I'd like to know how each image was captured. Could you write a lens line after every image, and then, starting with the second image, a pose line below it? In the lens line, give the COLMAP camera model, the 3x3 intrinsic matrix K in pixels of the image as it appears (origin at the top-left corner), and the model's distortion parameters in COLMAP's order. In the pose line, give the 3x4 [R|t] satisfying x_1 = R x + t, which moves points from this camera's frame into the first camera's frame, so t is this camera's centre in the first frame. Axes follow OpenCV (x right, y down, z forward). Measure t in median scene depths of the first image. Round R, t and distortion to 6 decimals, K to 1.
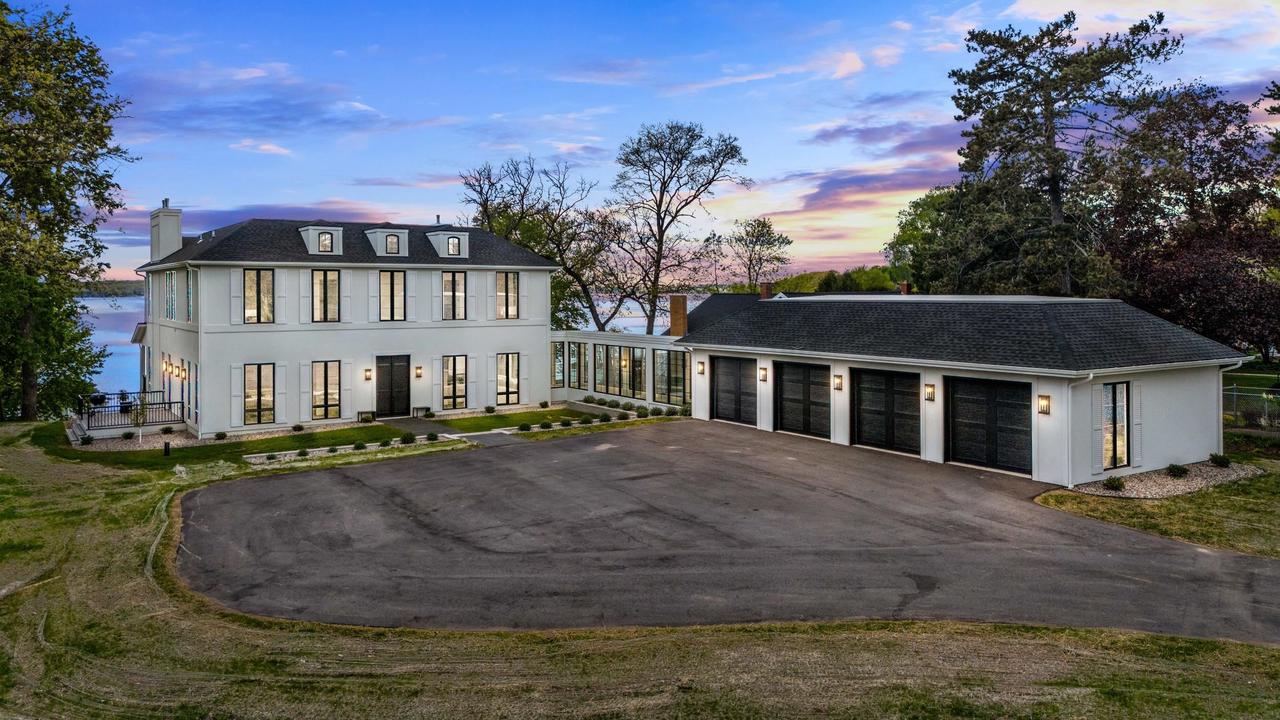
lens RADIAL K [[961.9, 0, 644.8], [0, 961.9, 300.7], [0, 0, 1]] dist [0.029594, -0.007720]
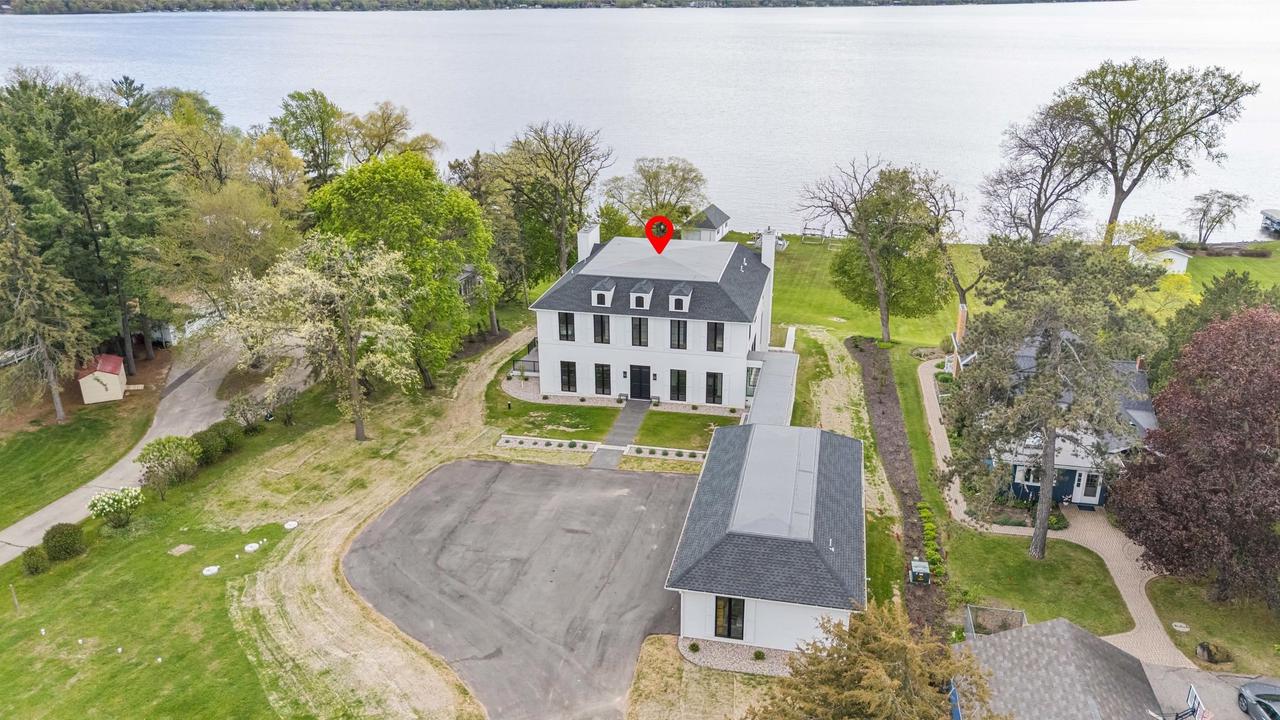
lens RADIAL K [[961.9, 0, 644.8], [0, 961.9, 300.7], [0, 0, 1]] dist [0.029594, -0.007720]
pose [[0.692926, 0.215202, -0.688143, 1.857939], [0.001760, 0.953910, 0.300087, -1.179853], [0.721006, -0.209149, 0.660611, -0.142694]]
